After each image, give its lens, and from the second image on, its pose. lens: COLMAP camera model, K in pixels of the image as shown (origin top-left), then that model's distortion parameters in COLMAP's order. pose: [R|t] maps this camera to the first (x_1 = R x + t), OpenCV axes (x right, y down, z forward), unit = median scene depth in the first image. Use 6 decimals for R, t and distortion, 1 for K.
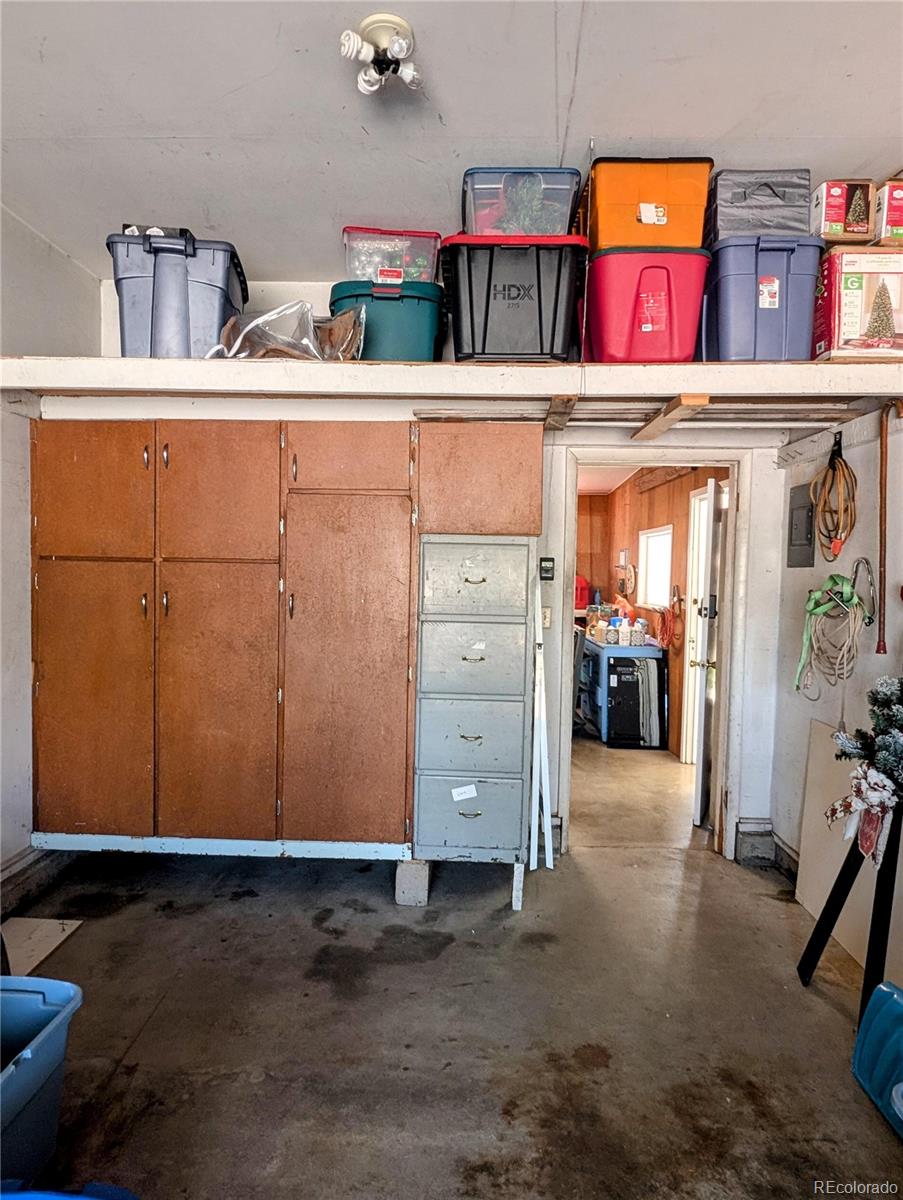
lens RADIAL K [[483.1, 0, 454.1], [0, 483.1, 597.9], [0, 0, 1]] dist [0.000928, 0.000131]
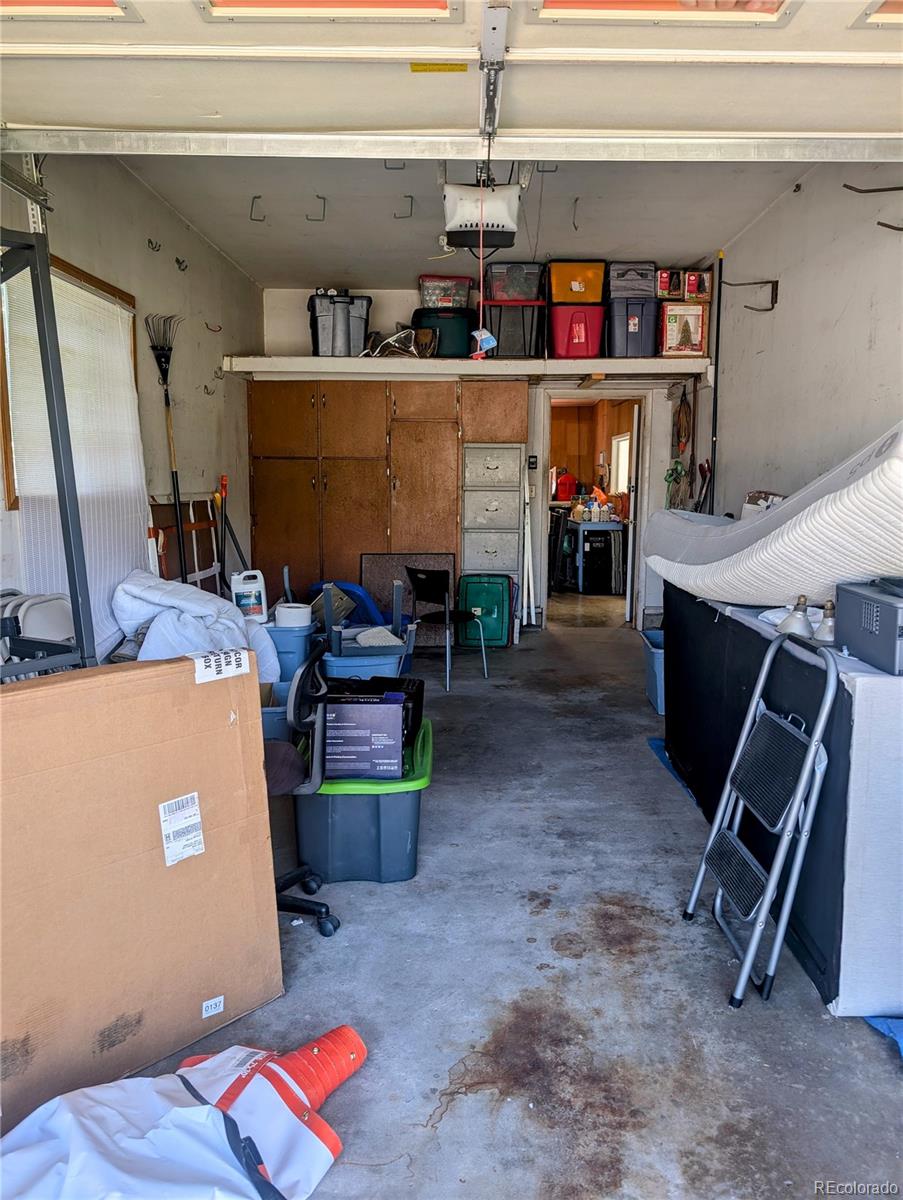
lens RADIAL K [[833.2, 0, 448.8], [0, 833.2, 603.1], [0, 0, 1]] dist [0.057597, -0.001546]
pose [[0.999359, -0.016233, 0.031910, -0.236493], [0.013955, 0.997425, 0.070348, 0.256354], [-0.032970, -0.069858, 0.997012, -2.249590]]
